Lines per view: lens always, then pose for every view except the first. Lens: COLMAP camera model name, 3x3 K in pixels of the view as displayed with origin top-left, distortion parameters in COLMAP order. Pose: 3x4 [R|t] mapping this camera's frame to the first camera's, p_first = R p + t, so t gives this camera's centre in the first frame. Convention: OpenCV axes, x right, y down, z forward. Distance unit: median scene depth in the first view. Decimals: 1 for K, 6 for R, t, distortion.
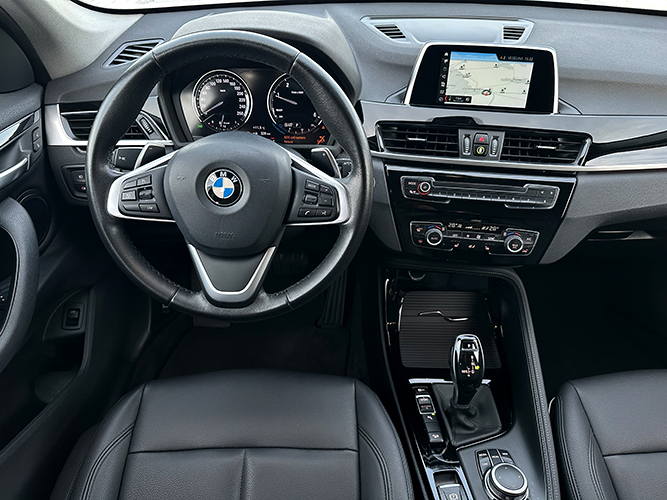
lens RADIAL K [[467.1, 0, 334.3], [0, 467.1, 258.7], [0, 0, 1]] dist [0.095731, -0.141464]
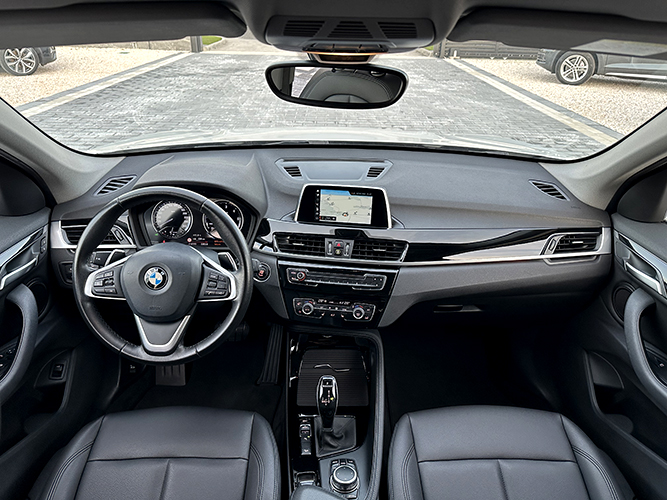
lens RADIAL K [[467.1, 0, 334.3], [0, 467.1, 258.7], [0, 0, 1]] dist [0.095731, -0.141464]
pose [[0.999995, -0.001589, 0.002596, 0.293207], [0.001989, 0.986767, -0.162135, 0.037142], [-0.002304, 0.162139, 0.986765, -0.485813]]
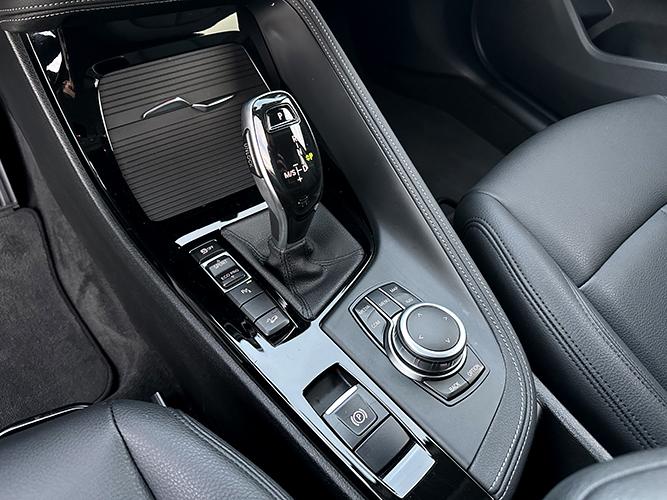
lens RADIAL K [[467.1, 0, 334.3], [0, 467.1, 258.7], [0, 0, 1]] dist [0.095731, -0.141464]
pose [[0.793587, -0.413981, 0.445913, 0.069010], [0.252887, 0.890975, 0.377110, 0.143398], [-0.553414, -0.186504, 0.811757, 0.558836]]
